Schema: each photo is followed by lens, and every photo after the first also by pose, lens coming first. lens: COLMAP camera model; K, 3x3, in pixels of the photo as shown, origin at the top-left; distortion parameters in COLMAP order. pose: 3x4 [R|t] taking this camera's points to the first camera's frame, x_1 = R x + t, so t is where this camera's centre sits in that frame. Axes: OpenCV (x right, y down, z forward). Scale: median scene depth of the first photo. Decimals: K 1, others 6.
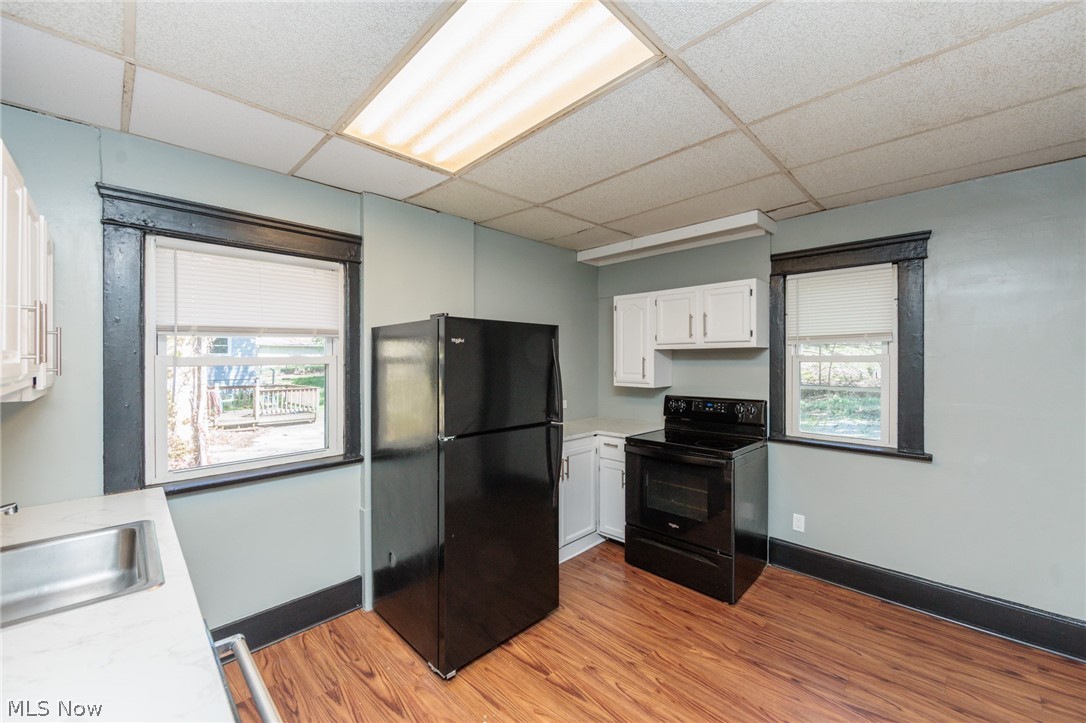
lens RADIAL K [[426.3, 0, 543.0], [0, 426.3, 361.5], [0, 0, 1]] dist [-0.001406, -0.000131]
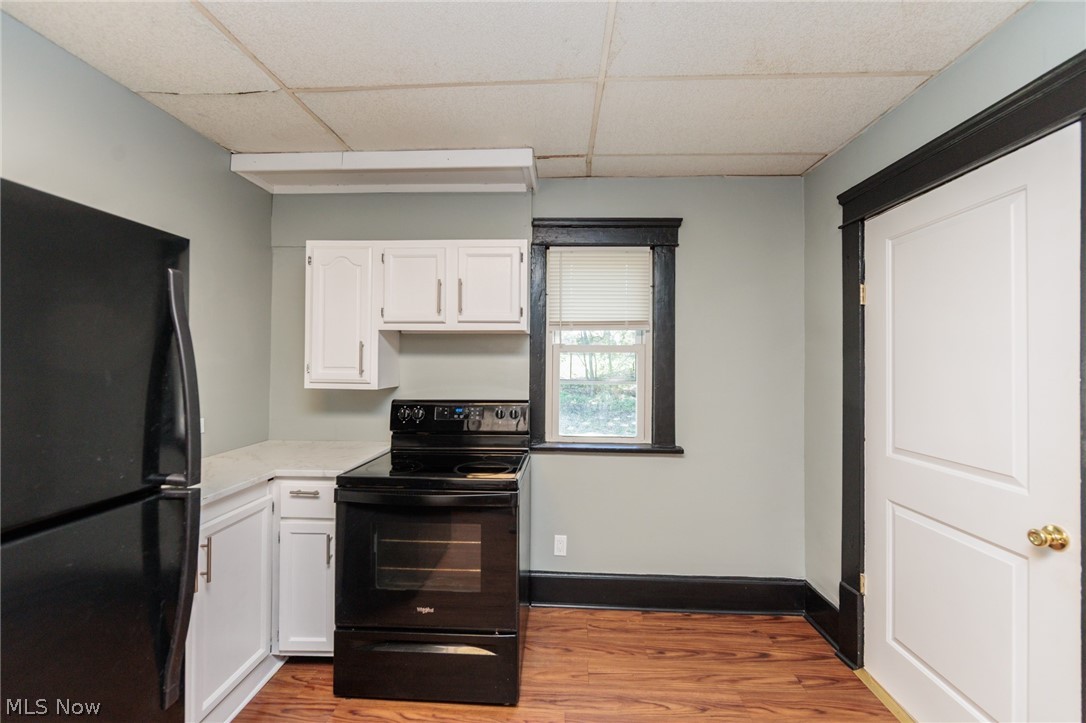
lens RADIAL K [[426.3, 0, 543.0], [0, 426.3, 361.5], [0, 0, 1]] dist [-0.001406, -0.000131]
pose [[0.739104, 0.009298, 0.673527, 0.011938], [-0.005719, 0.999955, -0.007528, 0.026673], [-0.673567, 0.001712, 0.739124, 0.420195]]
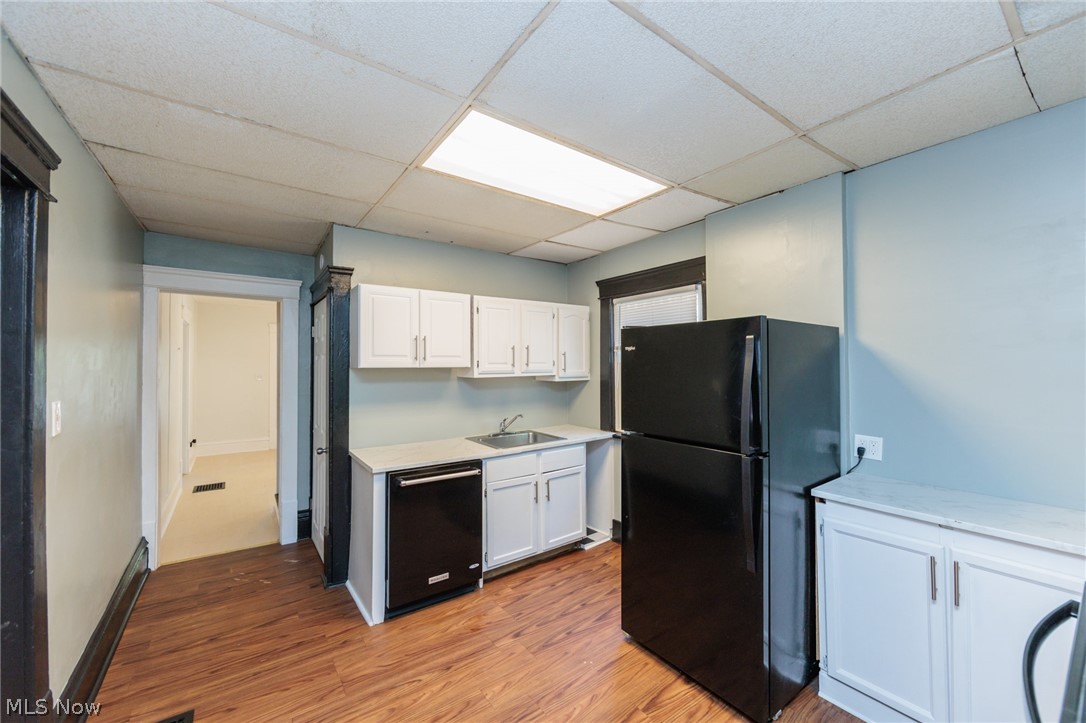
lens RADIAL K [[423.9, 0, 542.2], [0, 423.9, 362.1], [0, 0, 1]] dist [0.000065, -0.000030]
pose [[-0.157330, -0.003907, -0.987538, 0.668439], [0.002410, 0.999988, -0.004340, -0.005916], [0.987543, -0.003063, -0.157319, 0.658349]]
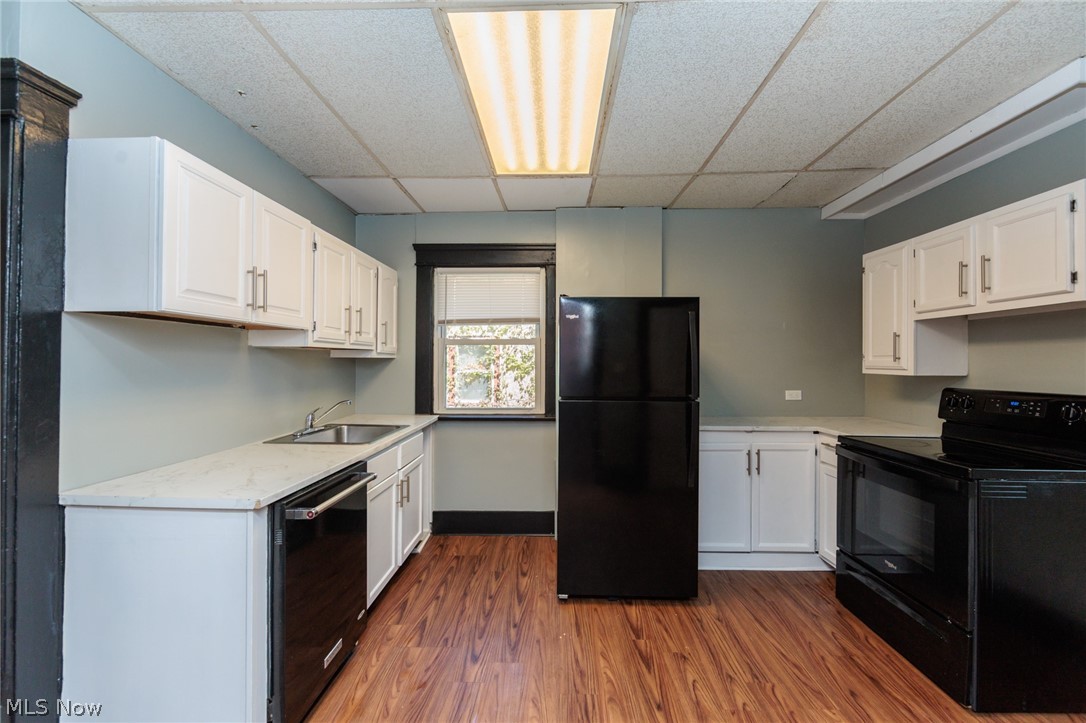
lens RADIAL K [[423.9, 0, 542.2], [0, 423.9, 362.1], [0, 0, 1]] dist [0.000065, -0.000030]
pose [[0.685362, 0.004965, -0.728185, 0.416192], [-0.008570, 0.999962, -0.001249, 0.054523], [0.728152, 0.007097, 0.685379, 0.094394]]
